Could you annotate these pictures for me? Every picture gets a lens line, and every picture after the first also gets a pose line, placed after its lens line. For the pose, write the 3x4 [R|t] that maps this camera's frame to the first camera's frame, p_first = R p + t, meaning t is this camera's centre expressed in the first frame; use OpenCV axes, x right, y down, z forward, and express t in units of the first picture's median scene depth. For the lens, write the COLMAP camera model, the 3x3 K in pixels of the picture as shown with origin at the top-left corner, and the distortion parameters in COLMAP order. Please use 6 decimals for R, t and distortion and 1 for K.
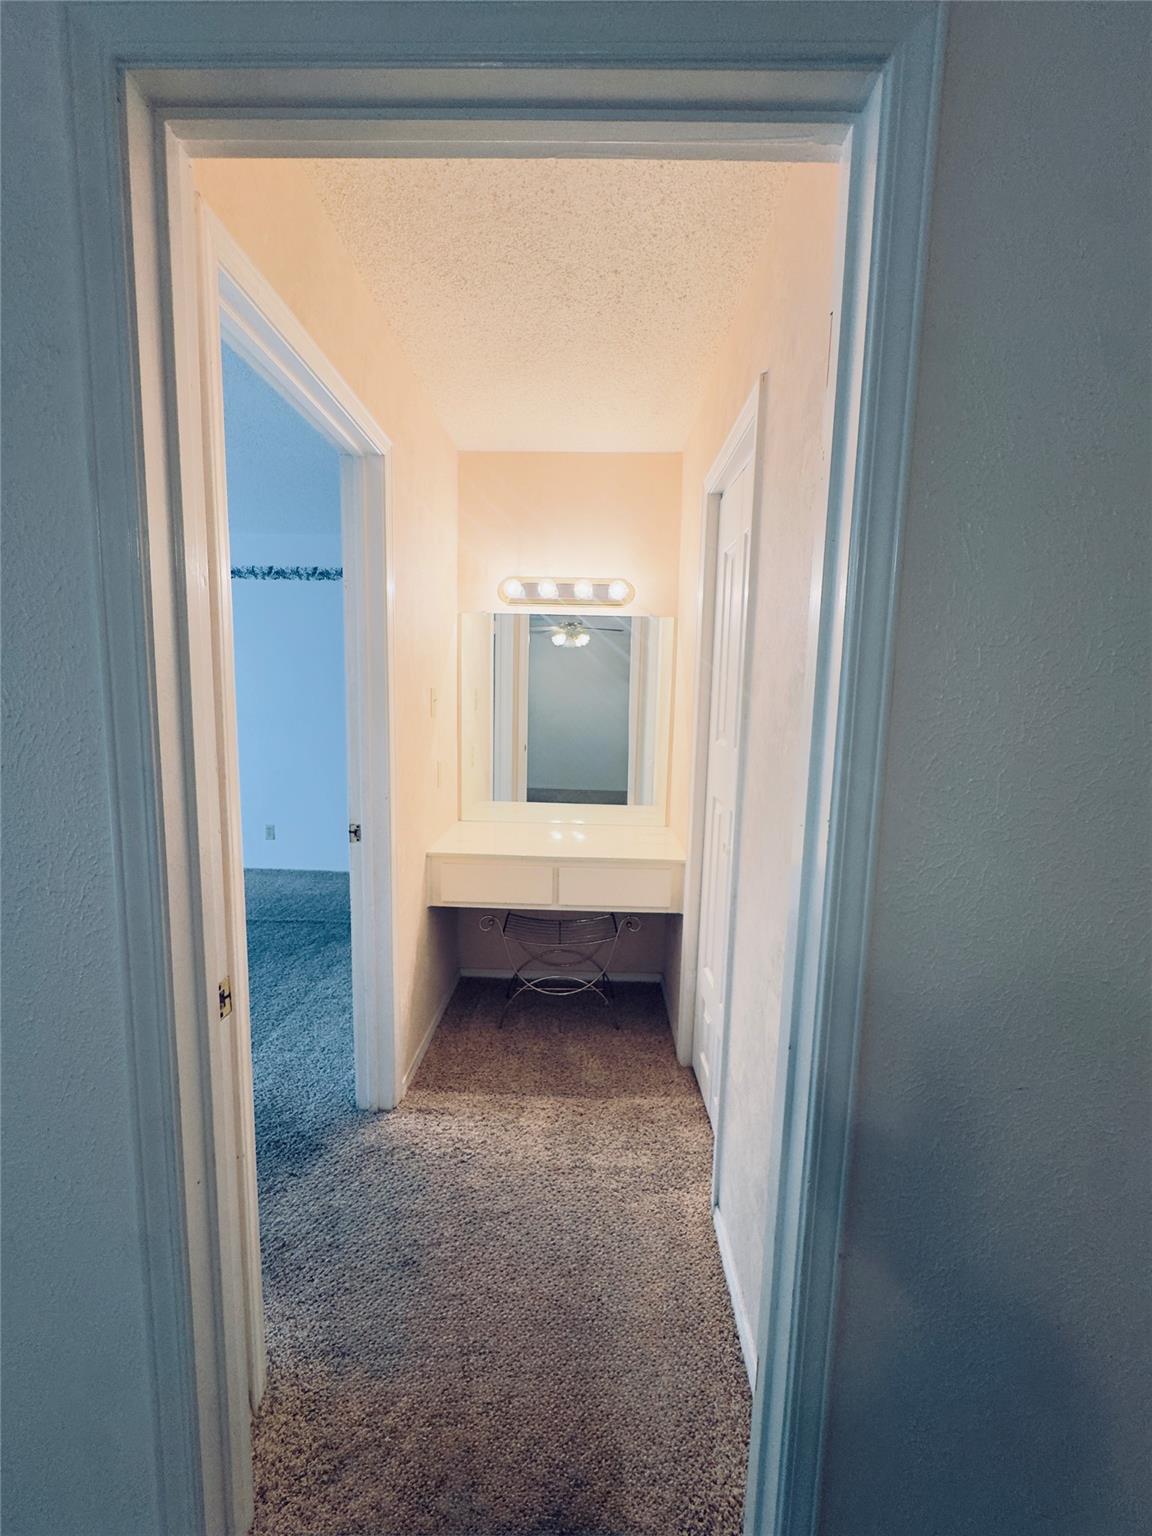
lens RADIAL K [[616.3, 0, 574.0], [0, 616.3, 765.6], [0, 0, 1]] dist [-0.005735, 0.000202]
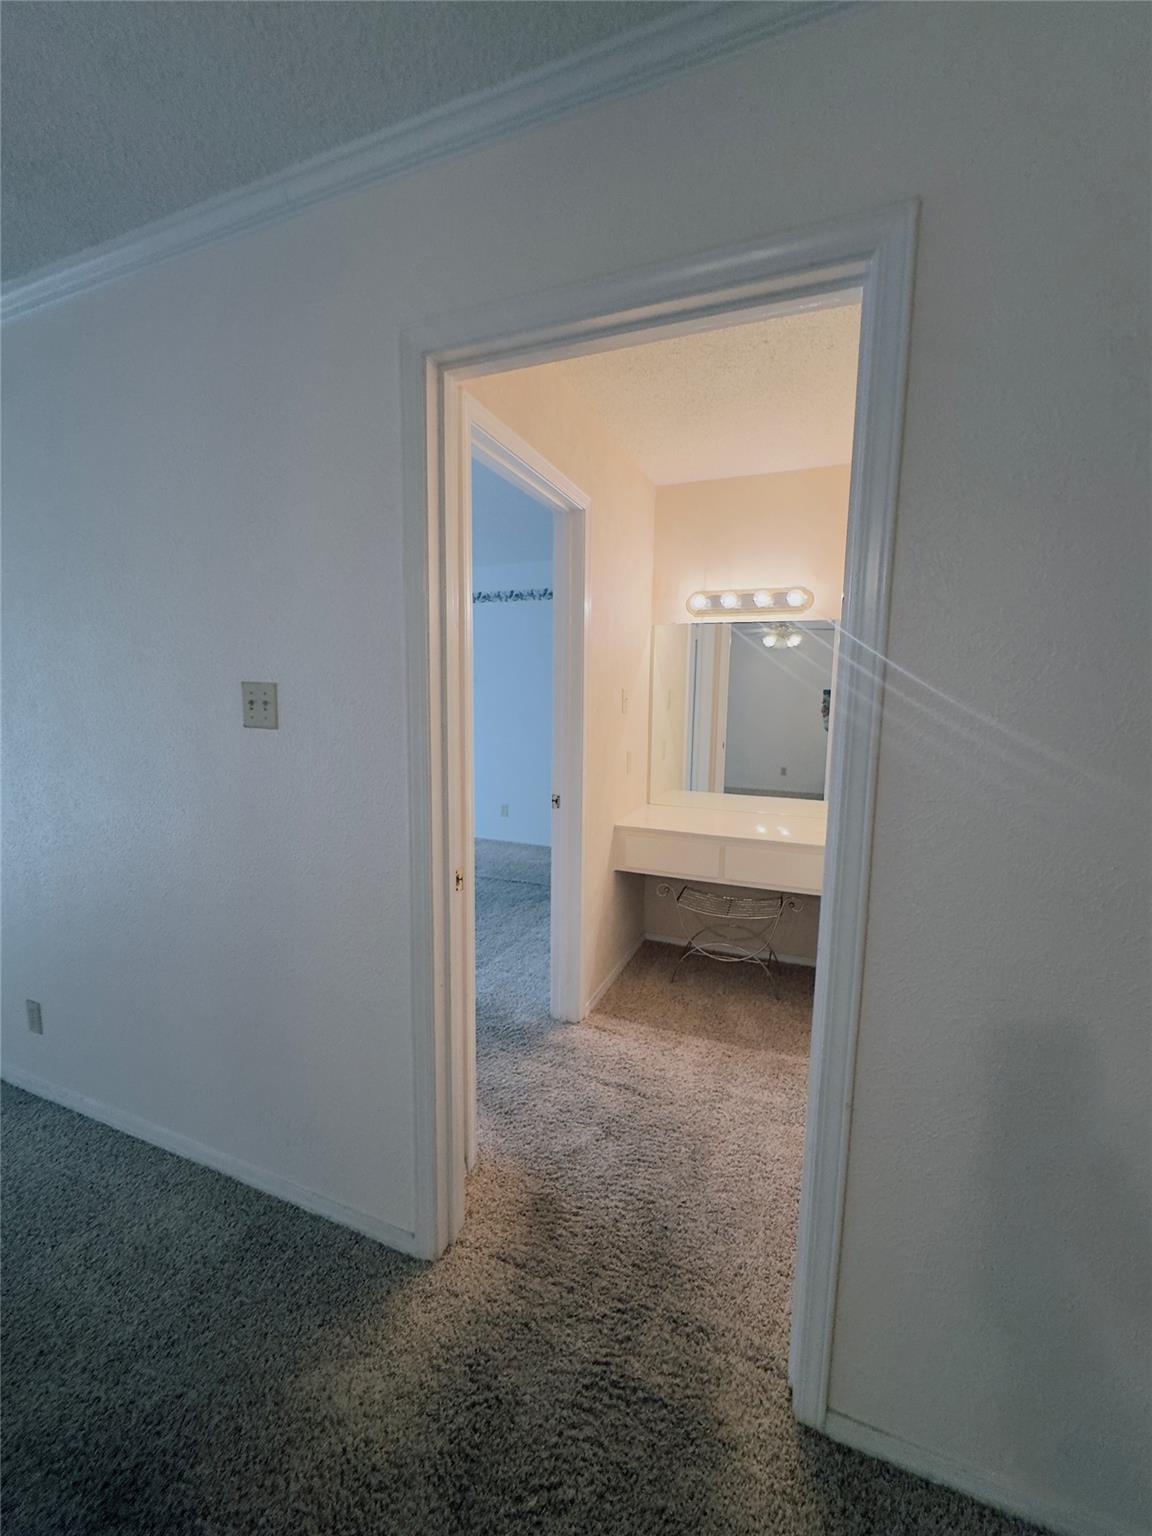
lens RADIAL K [[616.3, 0, 576.1], [0, 616.3, 769.3], [0, 0, 1]] dist [-0.005735, 0.000202]
pose [[0.936800, 0.036661, -0.347939, 0.111921], [-0.035611, 0.999321, 0.009416, 0.023381], [0.348048, 0.003569, 0.937470, -0.169690]]
